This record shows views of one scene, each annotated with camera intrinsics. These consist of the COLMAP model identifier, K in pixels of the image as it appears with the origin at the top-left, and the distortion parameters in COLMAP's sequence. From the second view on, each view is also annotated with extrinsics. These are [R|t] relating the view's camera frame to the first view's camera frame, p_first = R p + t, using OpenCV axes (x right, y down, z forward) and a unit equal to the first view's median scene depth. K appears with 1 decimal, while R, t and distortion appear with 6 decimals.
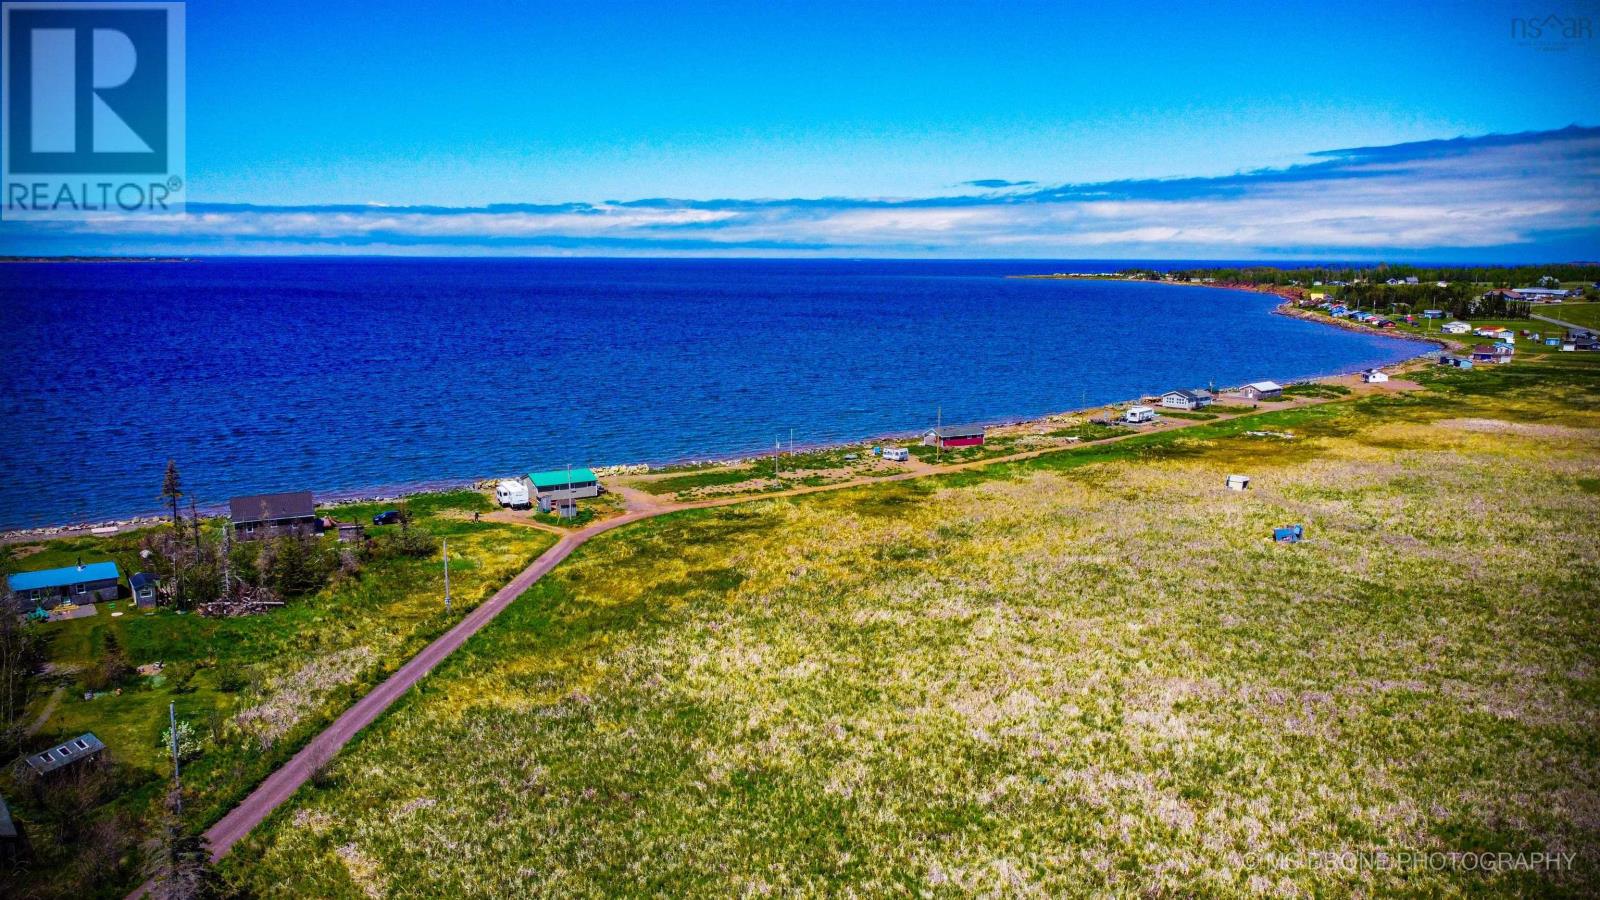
lens RADIAL K [[1208.0, 0, 800.0], [0, 1208.0, 450.0], [0, 0, 1]] dist [0.003441, -0.007985]
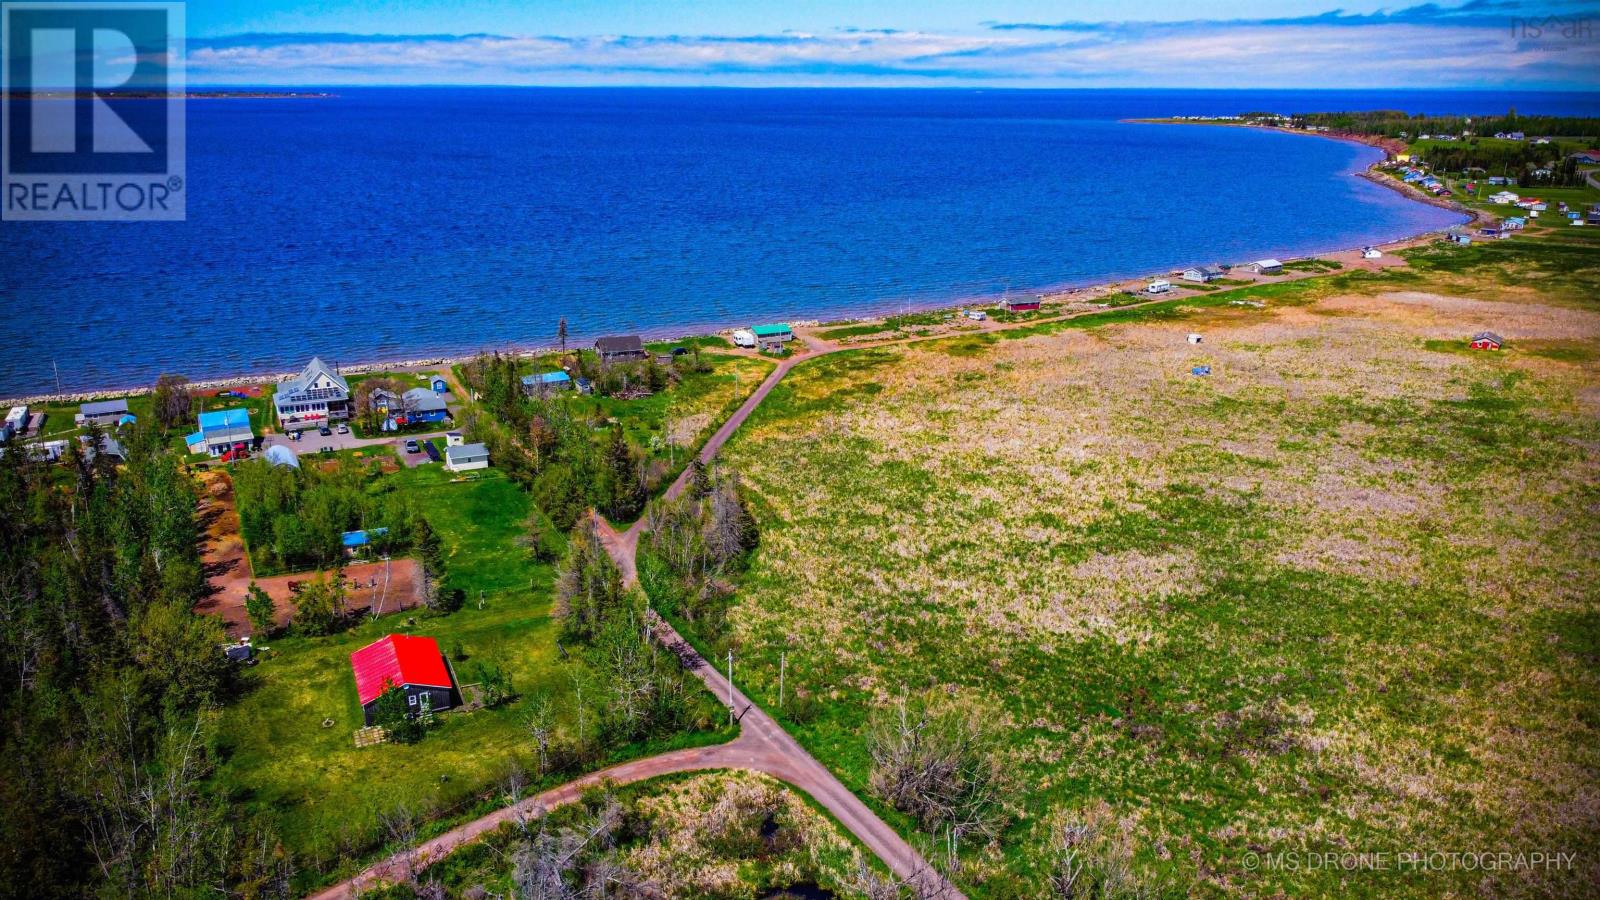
lens RADIAL K [[1208.0, 0, 800.0], [0, 1208.0, 450.0], [0, 0, 1]] dist [0.003441, -0.007985]
pose [[0.995527, 0.026221, -0.090771, -0.001692], [-0.013786, 0.990750, 0.134995, -0.039423], [0.093471, -0.133140, 0.986680, -0.695407]]
